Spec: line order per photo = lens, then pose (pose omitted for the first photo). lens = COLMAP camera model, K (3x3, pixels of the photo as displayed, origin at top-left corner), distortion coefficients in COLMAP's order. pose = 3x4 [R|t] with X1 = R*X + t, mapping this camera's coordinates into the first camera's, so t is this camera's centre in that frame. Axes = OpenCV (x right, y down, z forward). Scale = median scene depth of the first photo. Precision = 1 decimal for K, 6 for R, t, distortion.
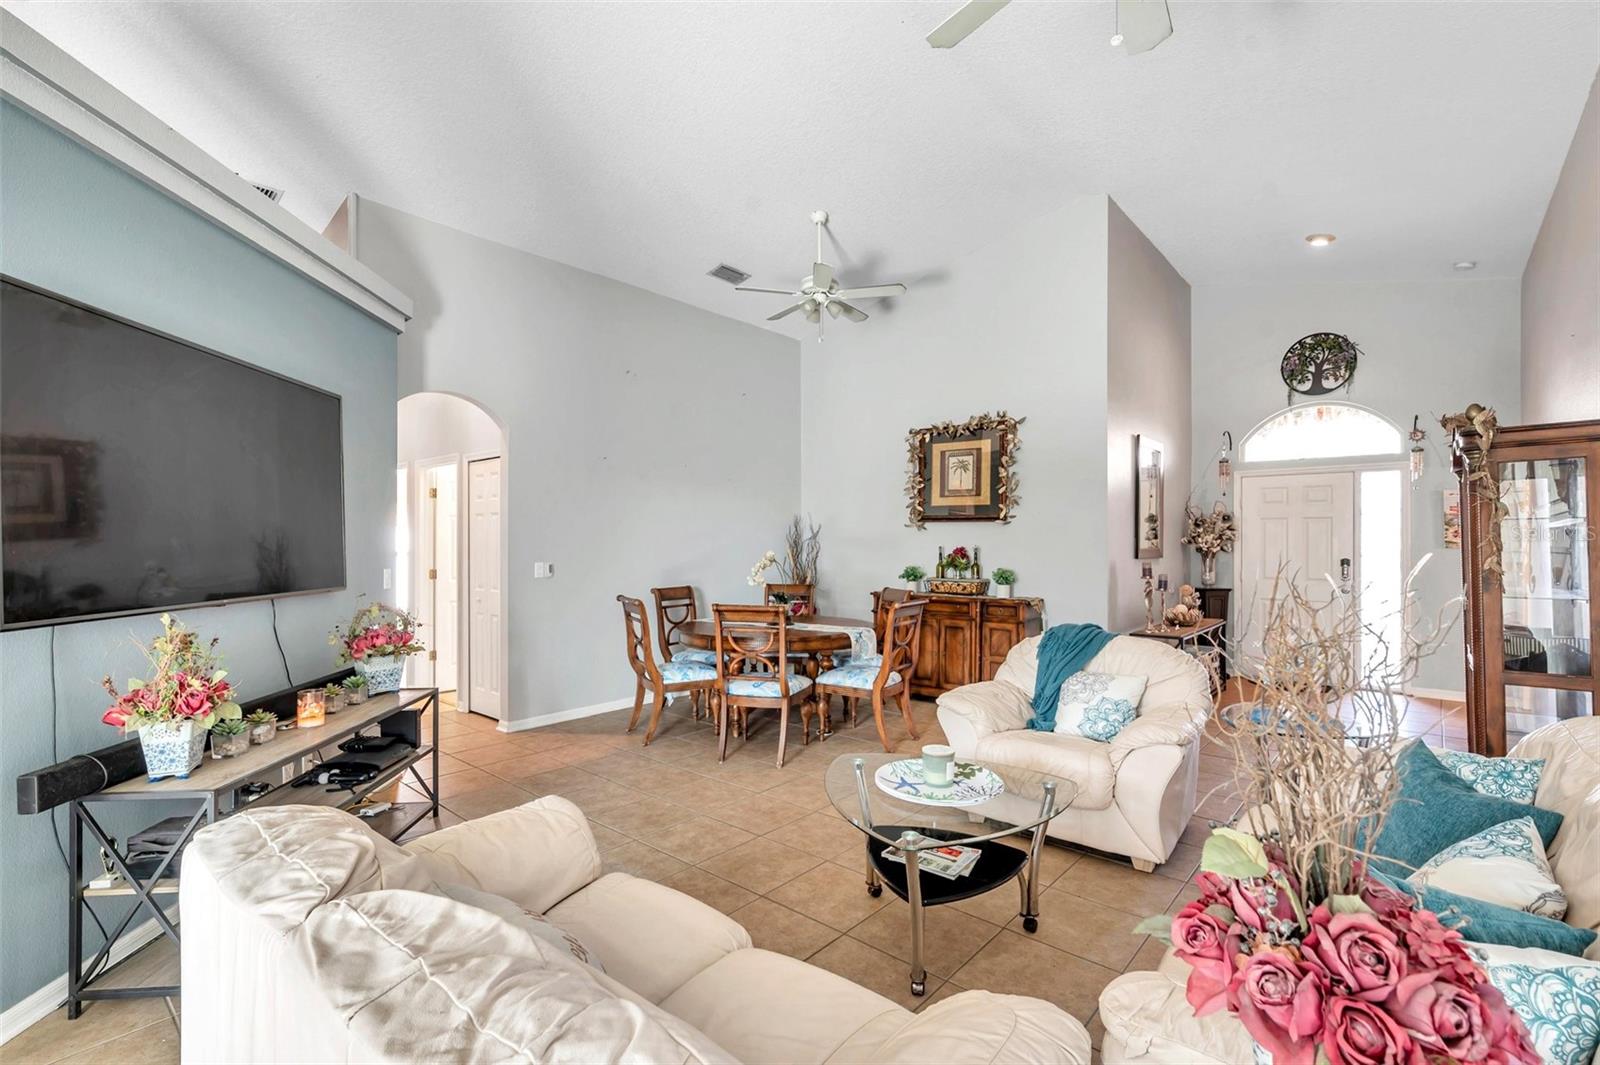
lens RADIAL K [[719.5, 0, 815.3], [0, 719.5, 536.9], [0, 0, 1]] dist [0.004312, 0.000517]
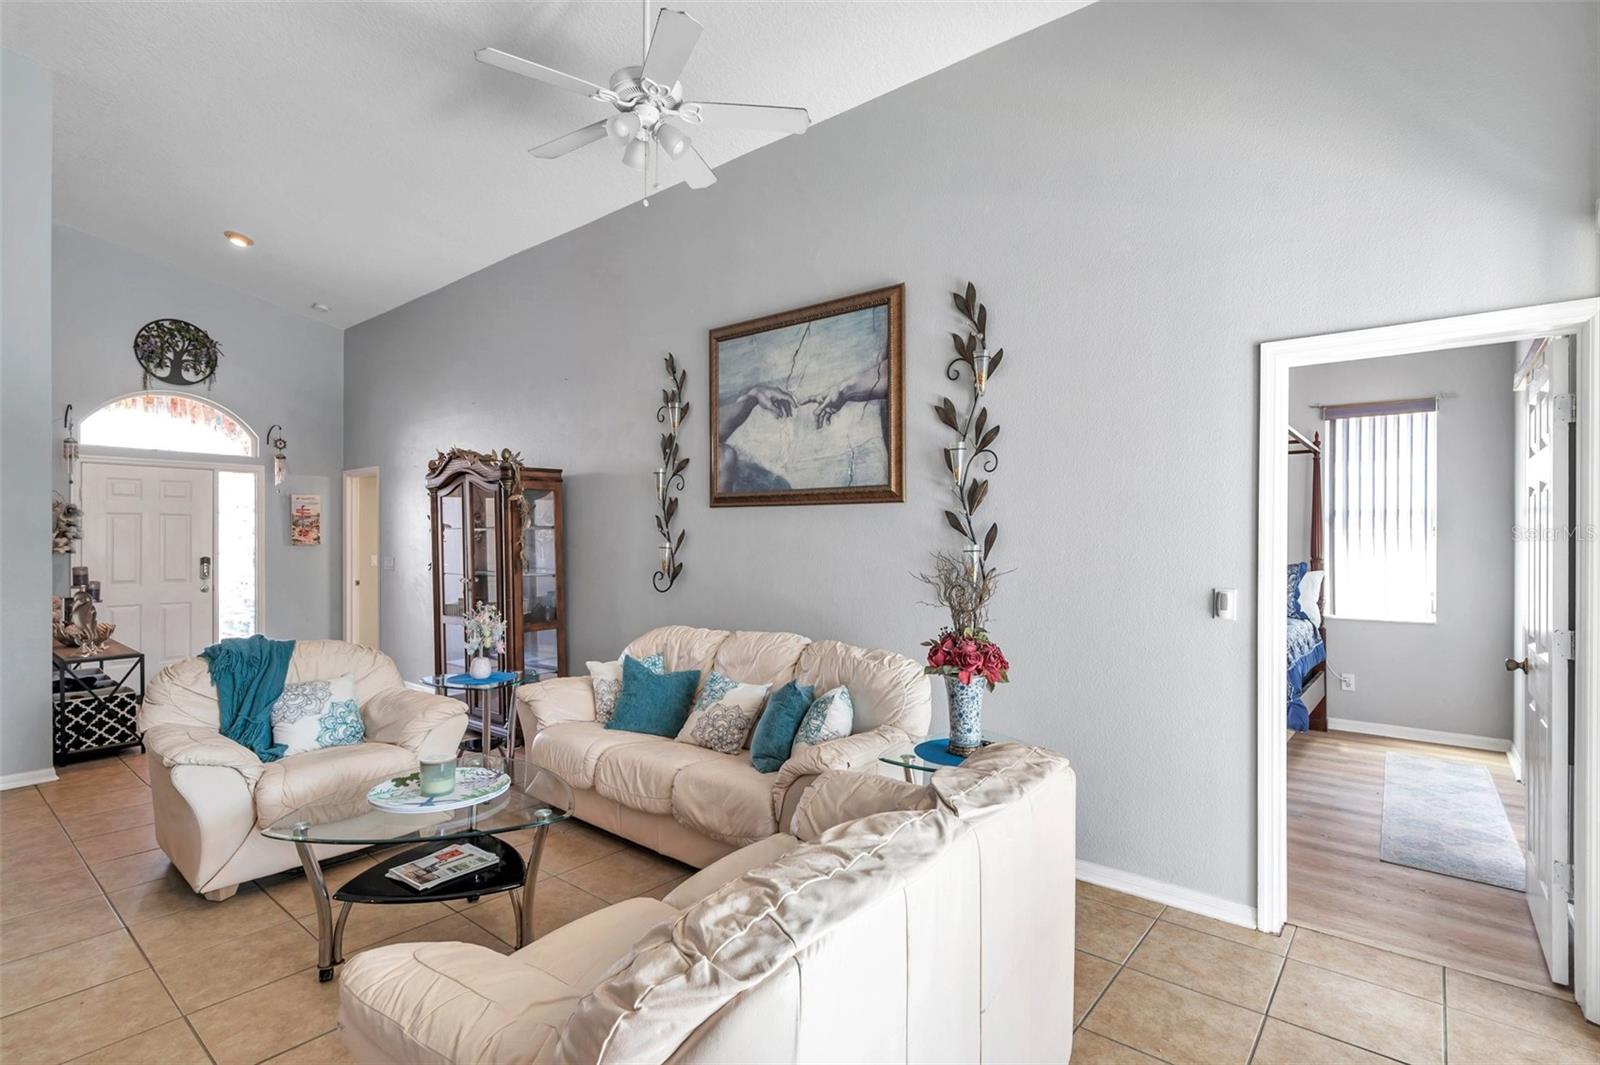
lens RADIAL K [[761.9, 0, 800.3], [0, 761.9, 539.3], [0, 0, 1]] dist [0.002484, -0.002169]
pose [[-0.007092, -0.002253, 0.999972, -0.337136], [-0.006445, 0.999977, 0.002208, -0.001782], [-0.999954, -0.006429, -0.007106, 0.204192]]
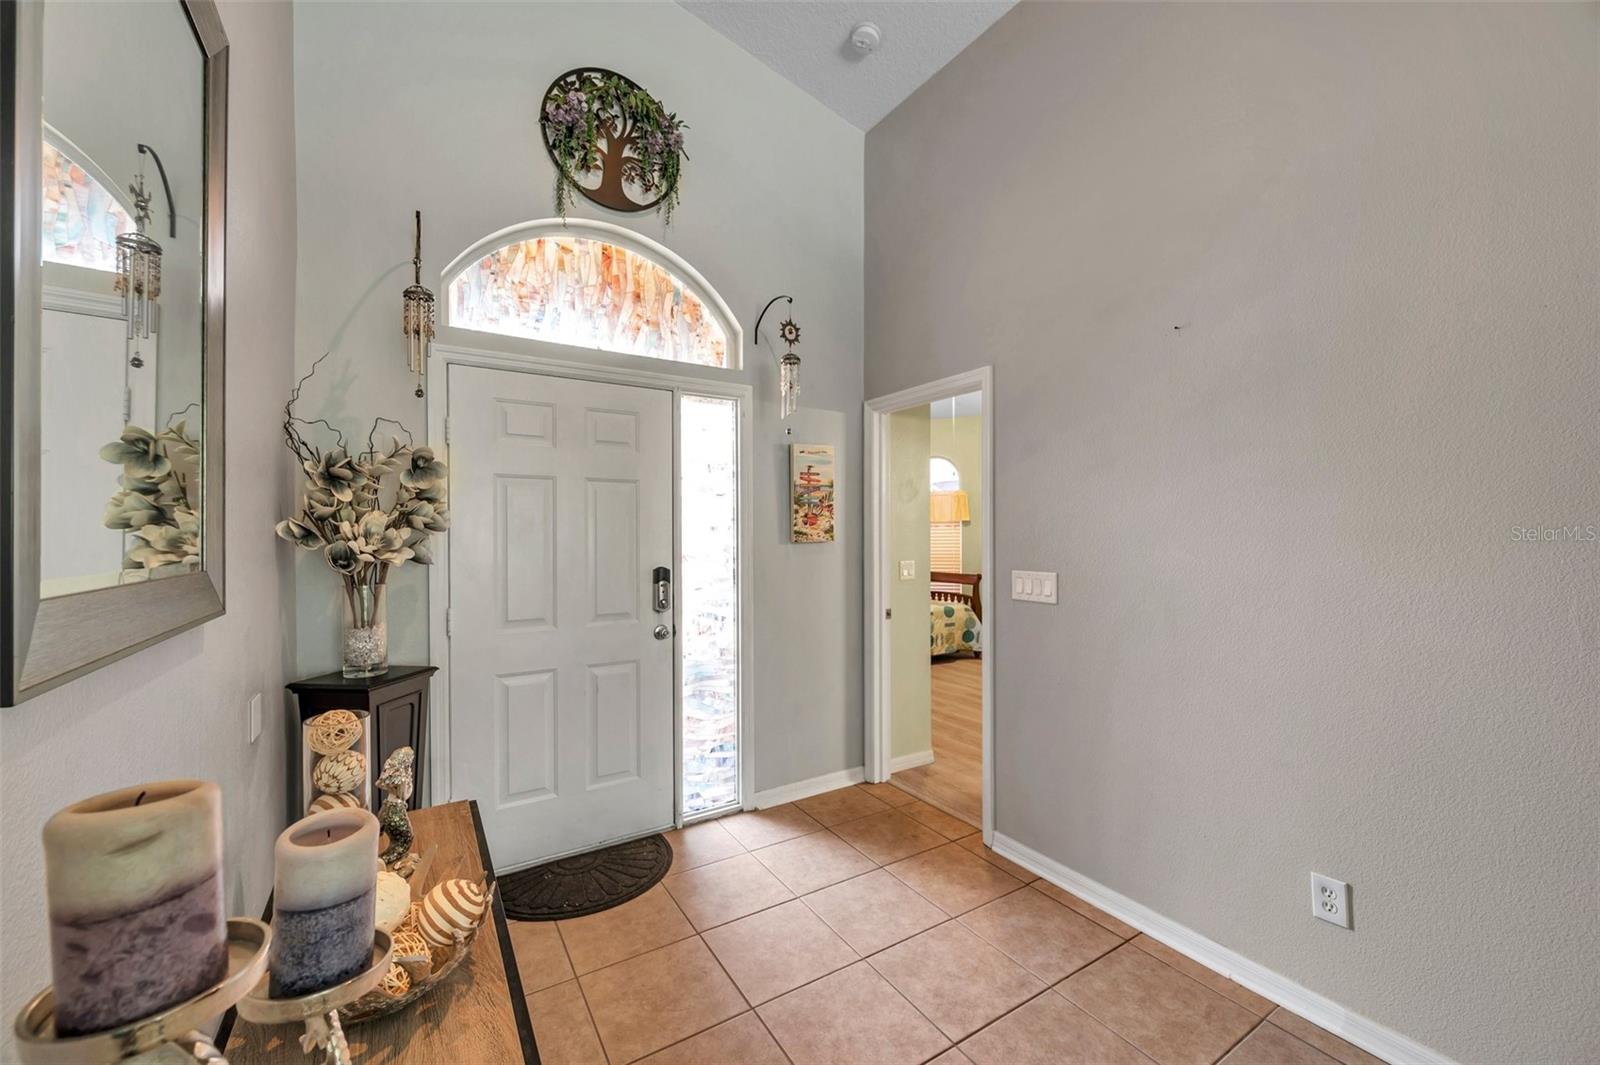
lens RADIAL K [[638.5, 0, 803.1], [0, 638.5, 538.1], [0, 0, 1]] dist [0.000945, 0.000186]
pose [[0.309018, -0.009933, 0.951004, 0.380221], [-0.002103, 0.999936, 0.011127, 0.005832], [-0.951054, -0.005438, 0.308977, 0.828272]]
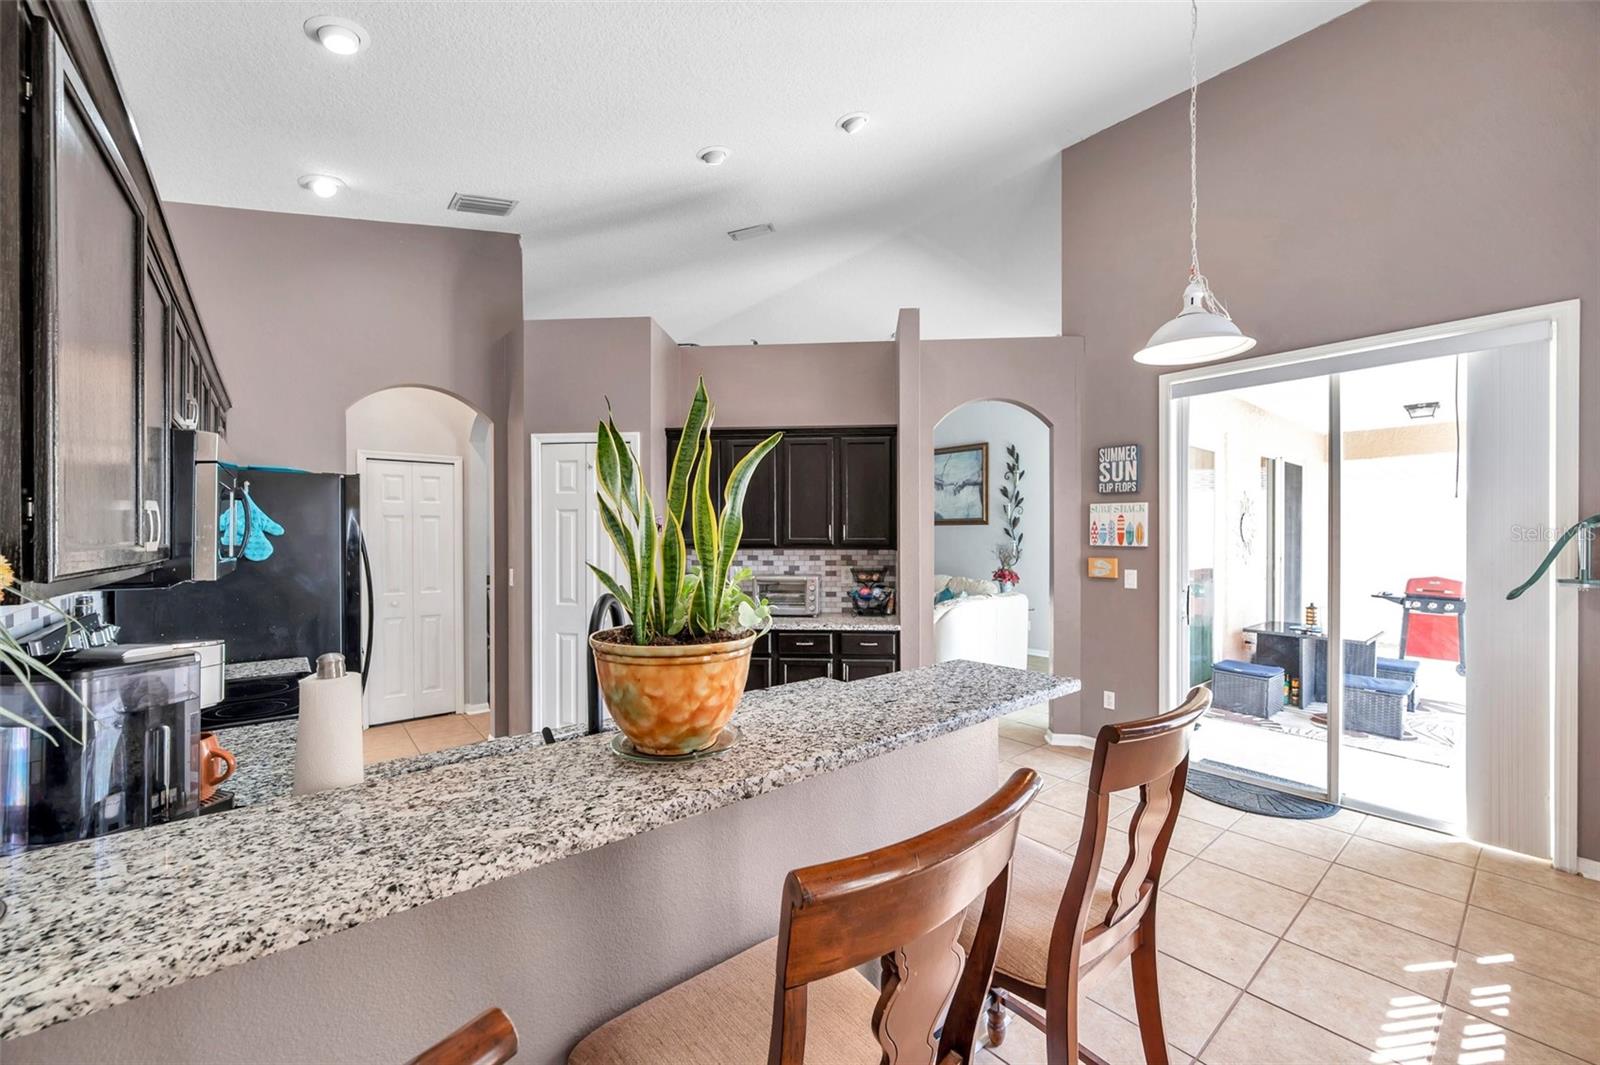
lens RADIAL K [[638.5, 0, 802.2], [0, 638.5, 533.9], [0, 0, 1]] dist [0.000945, 0.000186]
pose [[0.179695, 0.004407, 0.983713, -1.065914], [-0.004171, 0.999984, -0.003718, -0.004550], [-0.983714, -0.003435, 0.179710, 0.257815]]
